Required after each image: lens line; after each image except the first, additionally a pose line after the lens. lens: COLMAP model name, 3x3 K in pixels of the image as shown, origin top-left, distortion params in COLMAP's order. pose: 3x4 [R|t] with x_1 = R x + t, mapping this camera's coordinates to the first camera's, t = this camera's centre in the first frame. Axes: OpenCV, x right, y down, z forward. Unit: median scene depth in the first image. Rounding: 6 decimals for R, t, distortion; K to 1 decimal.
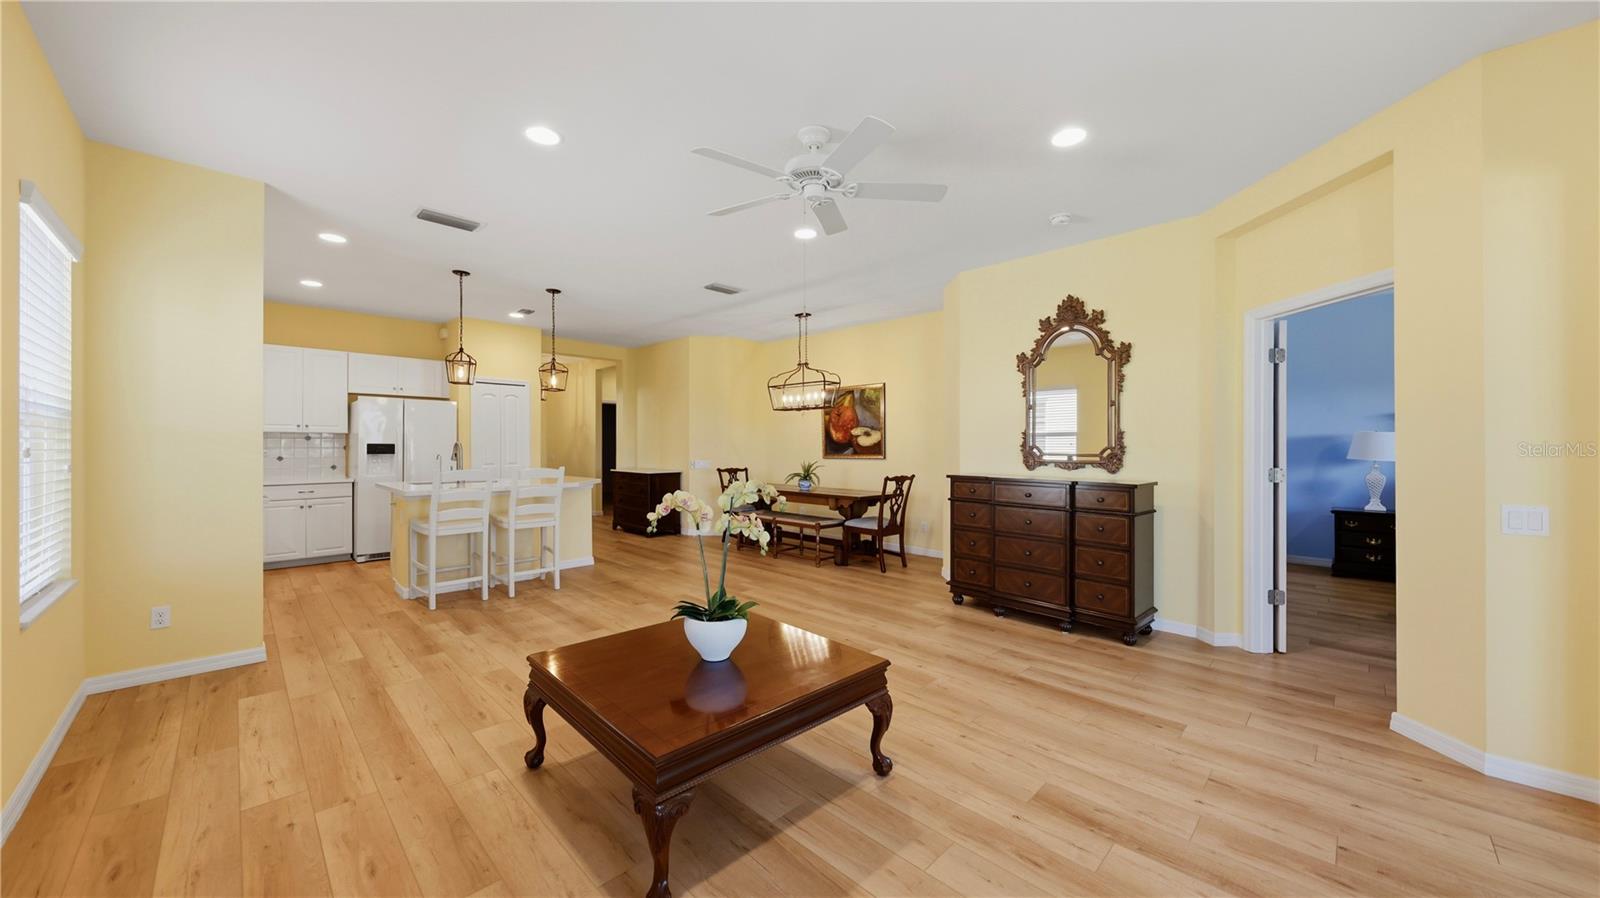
lens RADIAL K [[564.4, 0, 800.2], [0, 564.4, 446.1], [0, 0, 1]] dist [0.001337, -0.000015]
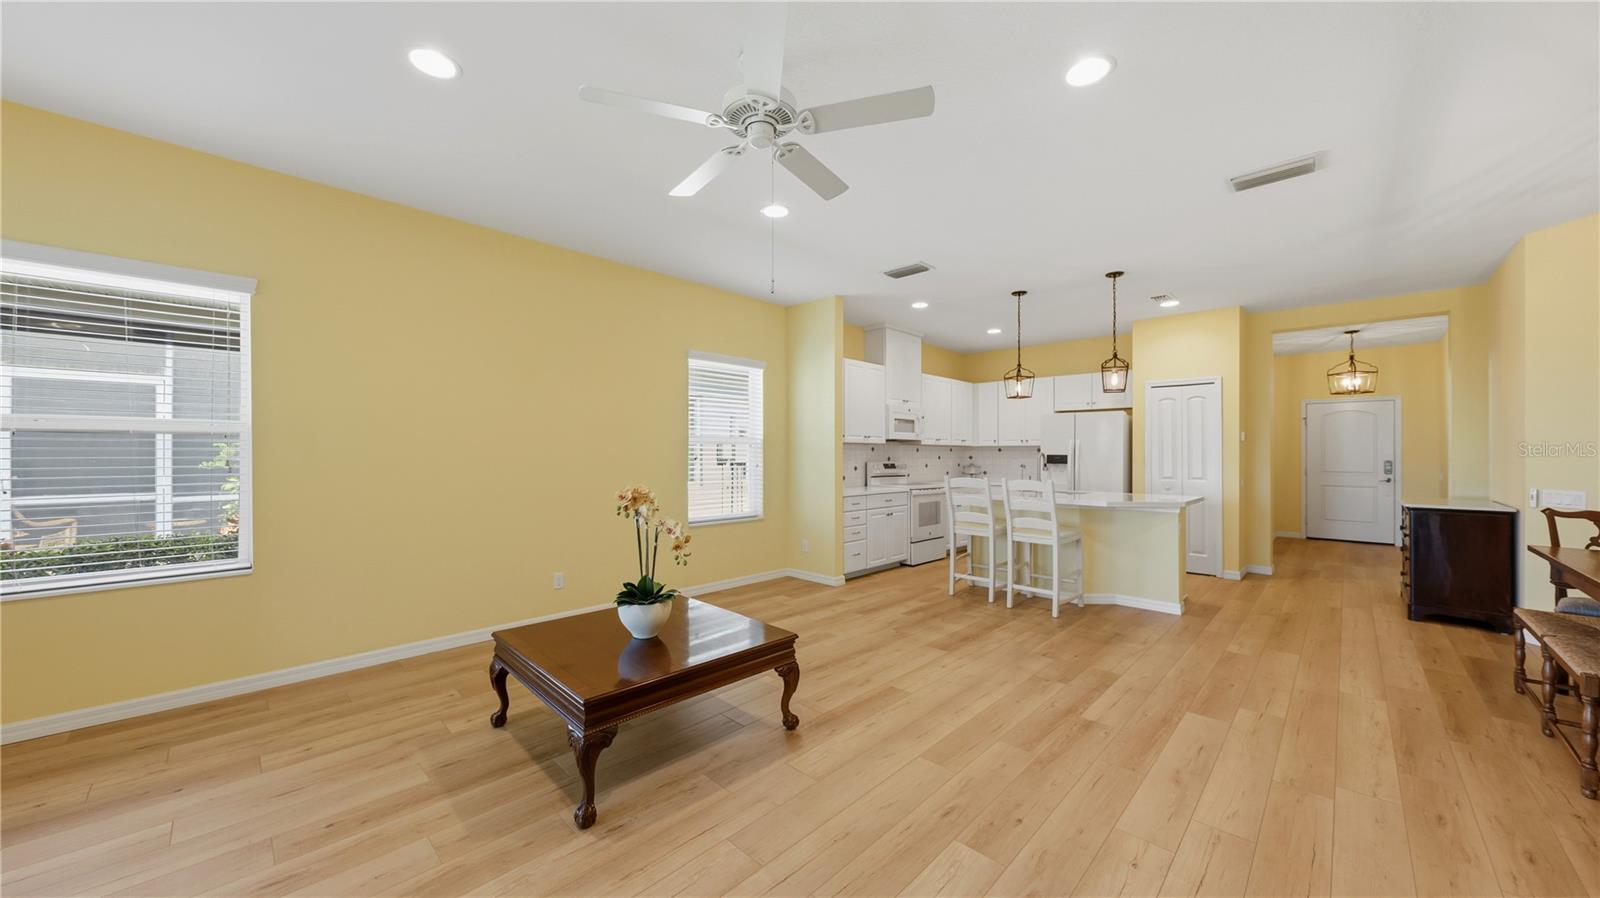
lens RADIAL K [[558.4, 0, 798.5], [0, 558.4, 449.2], [0, 0, 1]] dist [0.004223, -0.000200]
pose [[0.009499, -0.012033, -0.999882, 0.495114], [-0.005355, 0.999913, -0.012084, 0.001126], [0.999941, 0.005469, 0.009434, 0.635902]]
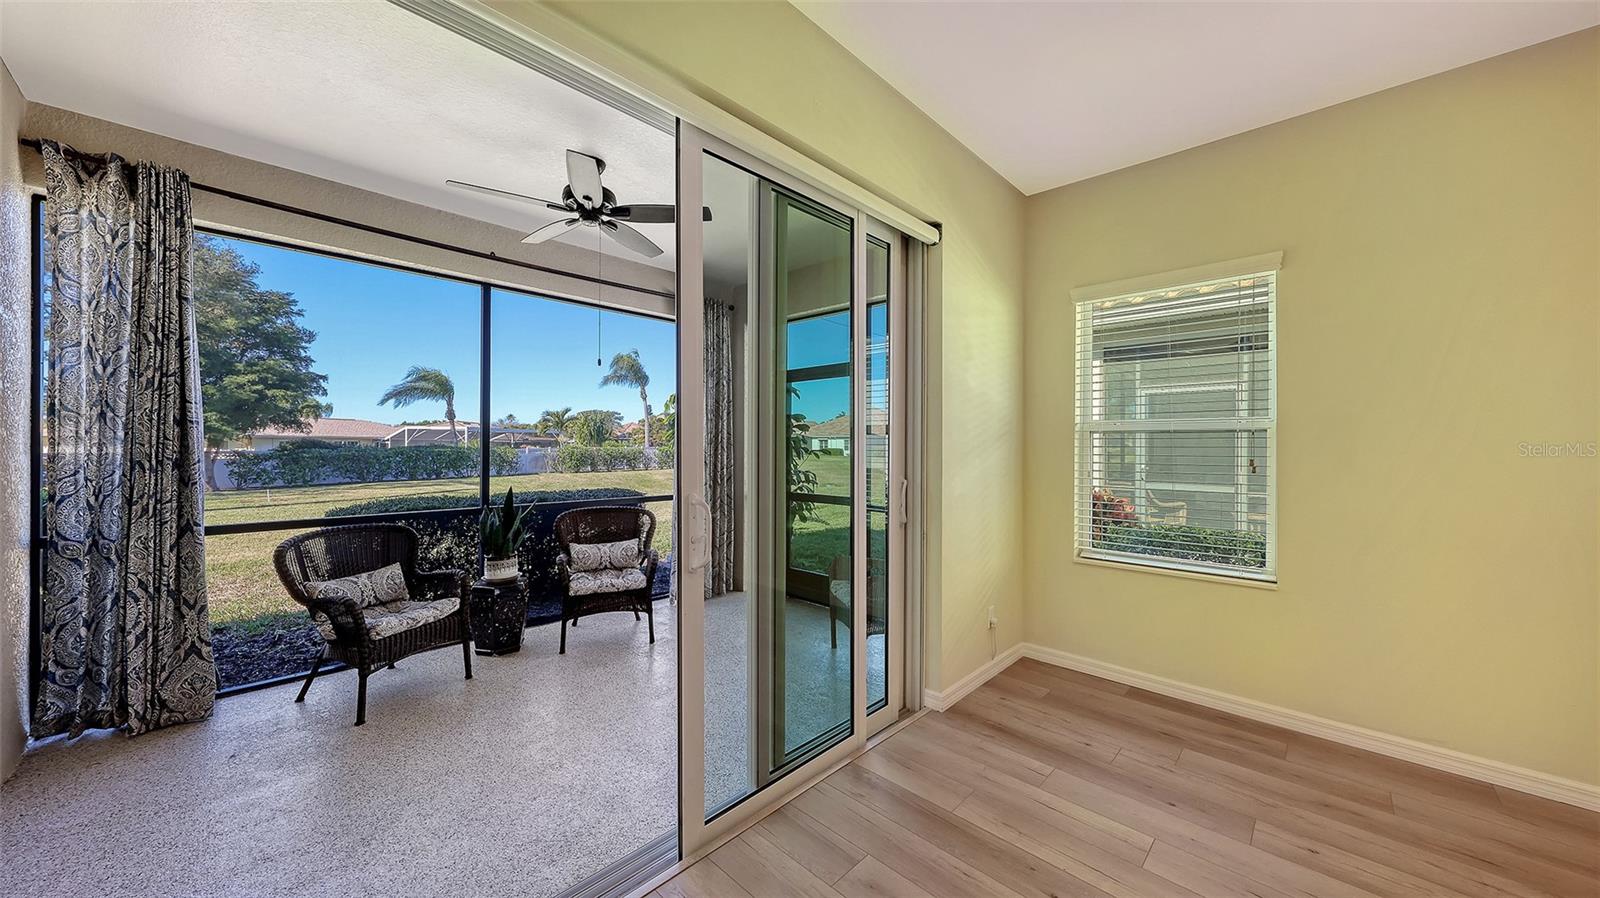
lens RADIAL K [[558.4, 0, 798.5], [0, 558.4, 449.2], [0, 0, 1]] dist [0.004223, -0.000200]
pose [[-0.999872, -0.010482, -0.012111, 0.326250], [-0.010604, 0.999893, 0.010066, -0.001860], [0.012004, 0.010193, -0.999876, 0.566345]]
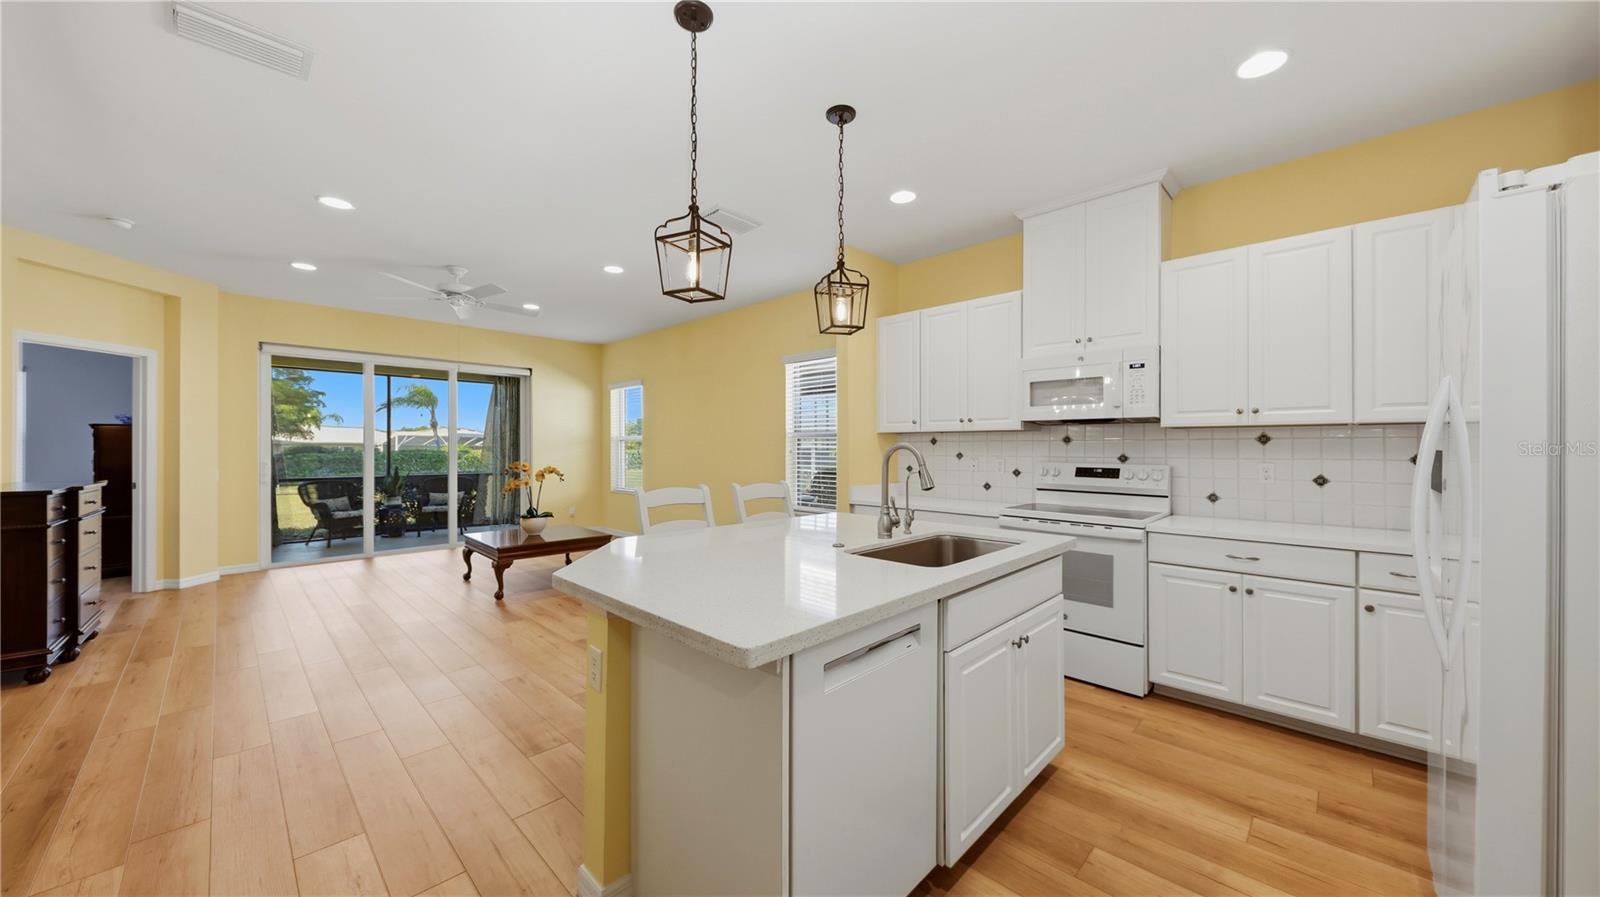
lens RADIAL K [[558.4, 0, 798.5], [0, 558.4, 448.7], [0, 0, 1]] dist [0.004223, -0.000200]
pose [[-0.999935, -0.005126, -0.010209, -0.613392], [-0.005166, 0.999979, 0.003909, -0.006034], [0.010189, 0.003962, -0.999940, 1.665016]]
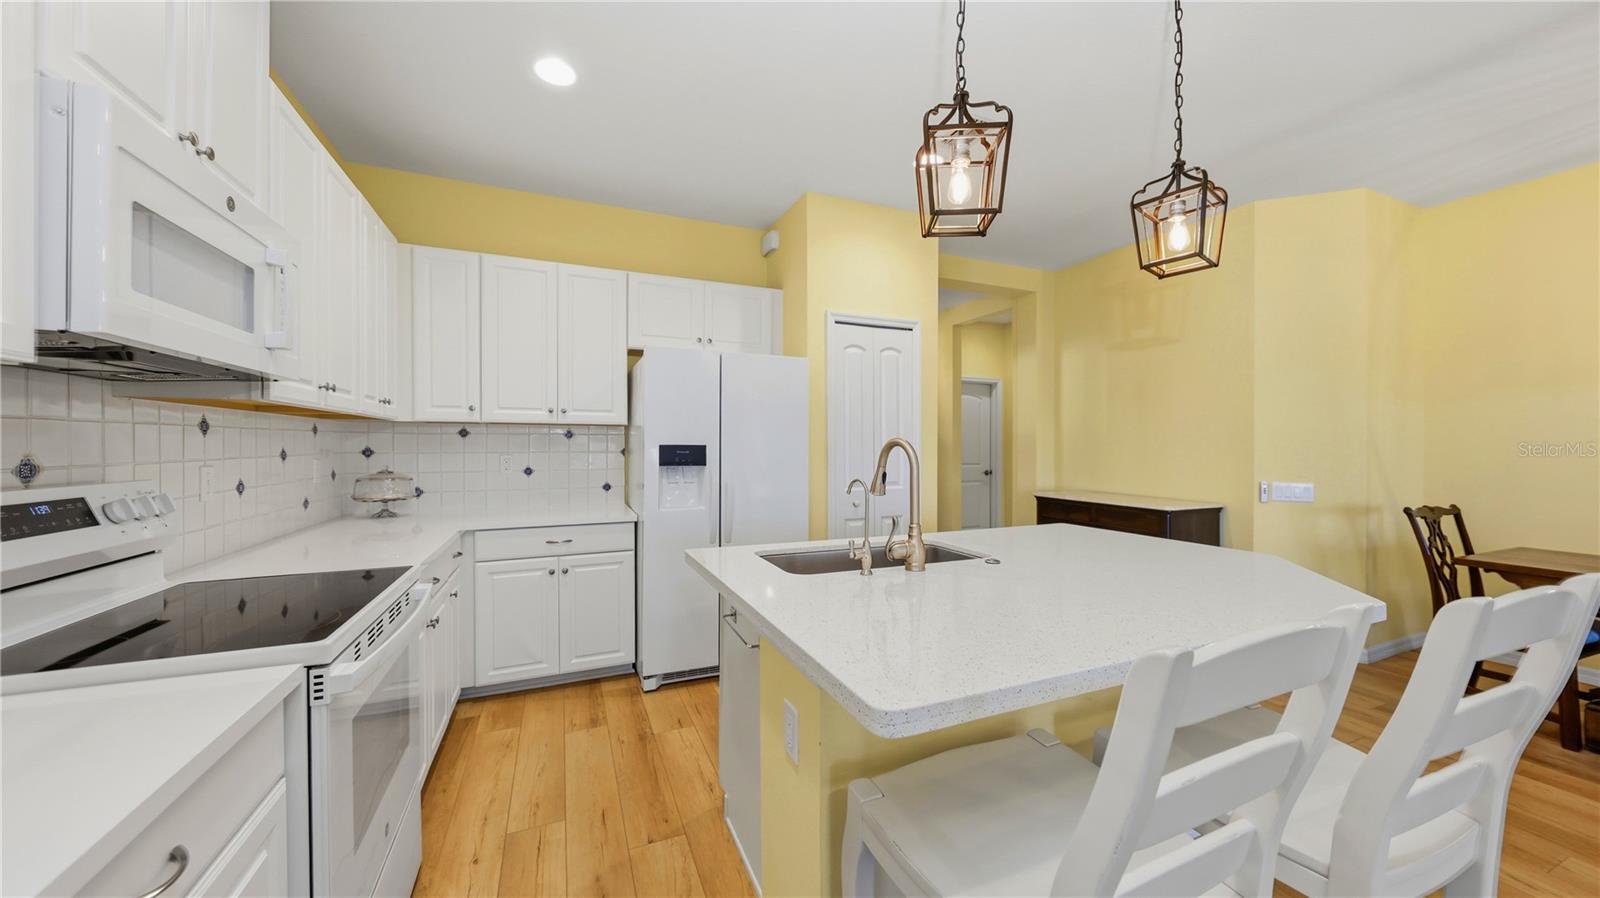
lens RADIAL K [[558.4, 0, 798.5], [0, 558.4, 449.2], [0, 0, 1]] dist [0.004223, -0.000200]
pose [[0.926662, 0.003604, -0.375878, -0.629839], [-0.000579, 0.999967, 0.008160, -0.005565], [0.375895, -0.007344, 0.926633, 0.794618]]
